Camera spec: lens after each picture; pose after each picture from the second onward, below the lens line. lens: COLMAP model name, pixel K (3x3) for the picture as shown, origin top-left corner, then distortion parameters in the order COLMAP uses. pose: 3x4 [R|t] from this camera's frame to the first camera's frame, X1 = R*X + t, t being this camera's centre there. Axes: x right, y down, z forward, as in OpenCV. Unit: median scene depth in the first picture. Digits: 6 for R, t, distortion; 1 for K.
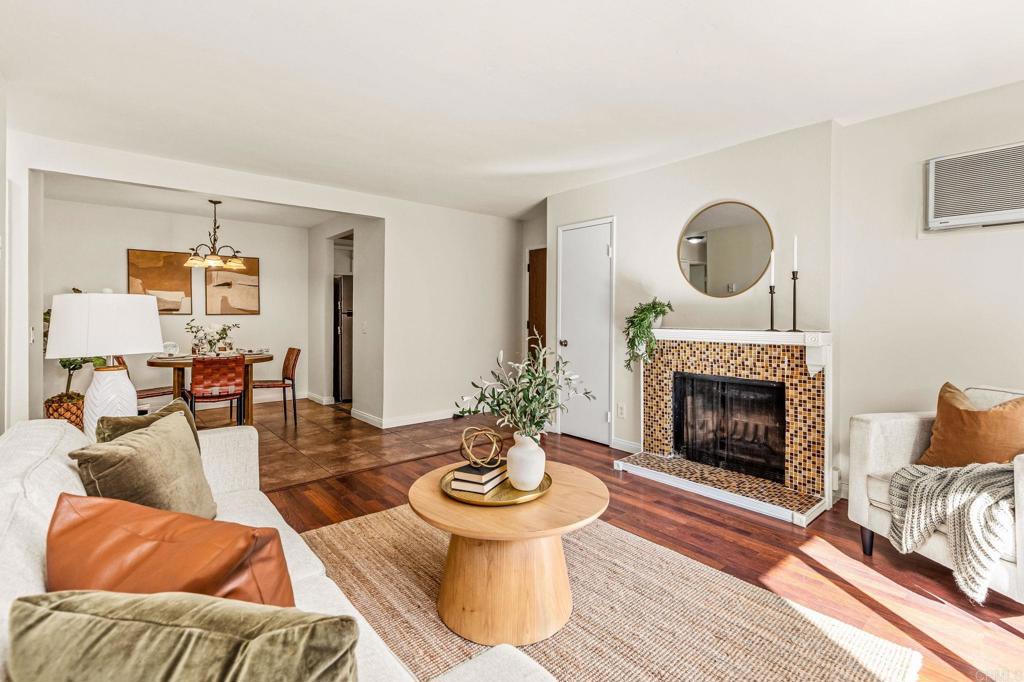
lens RADIAL K [[472.6, 0, 513.7], [0, 472.6, 318.8], [0, 0, 1]] dist [-0.001345, -0.001297]
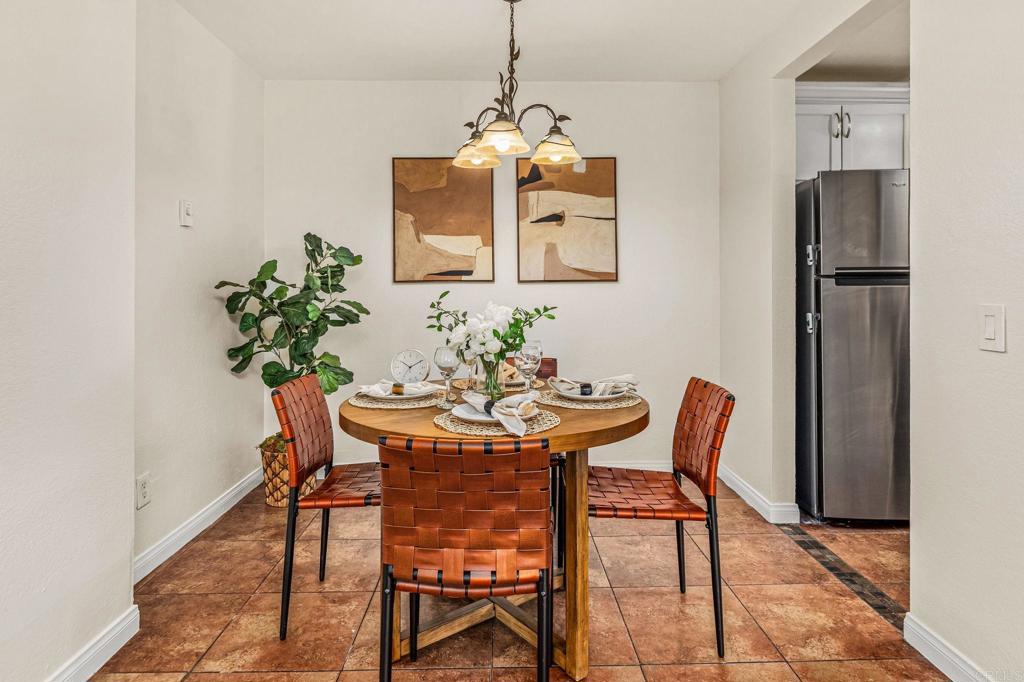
lens RADIAL K [[560.3, 0, 518.5], [0, 560.3, 284.9], [0, 0, 1]] dist [-0.001674, -0.003294]
pose [[0.775596, -0.004638, -0.631212, -0.332414], [-0.002212, 0.999947, -0.010065, -0.000068], [0.631225, 0.009202, 0.775545, 0.639265]]
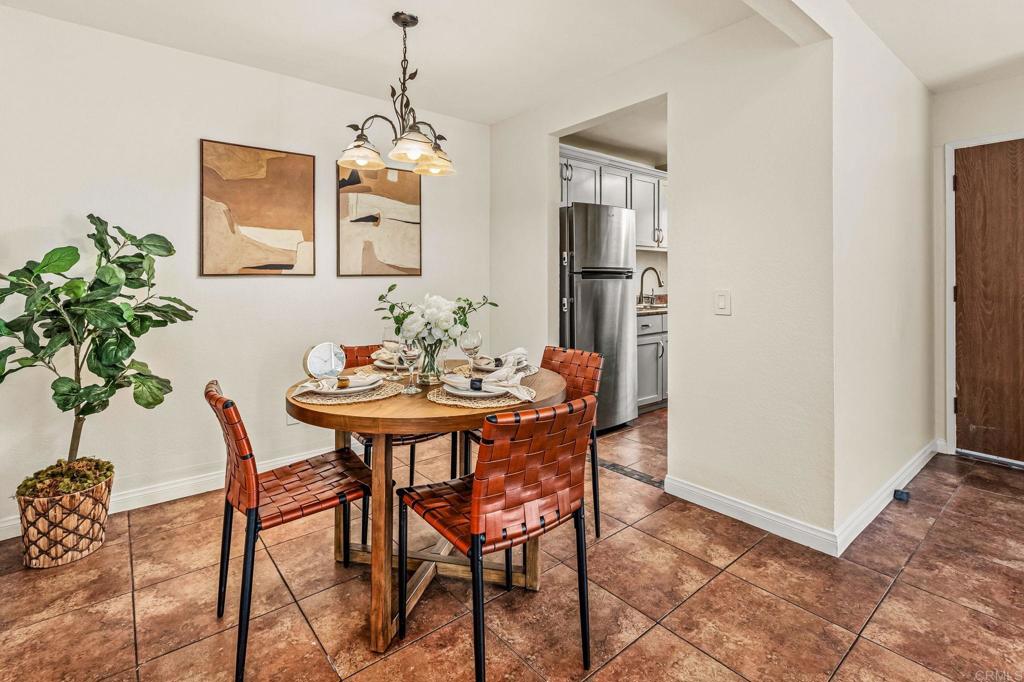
lens RADIAL K [[472.6, 0, 503.6], [0, 472.6, 272.9], [0, 0, 1]] dist [-0.001345, -0.001297]
pose [[0.999645, -0.004673, -0.026230, -0.526190], [0.004081, 0.999737, -0.022562, 0.000150], [0.026329, 0.022447, 0.999401, 0.561229]]
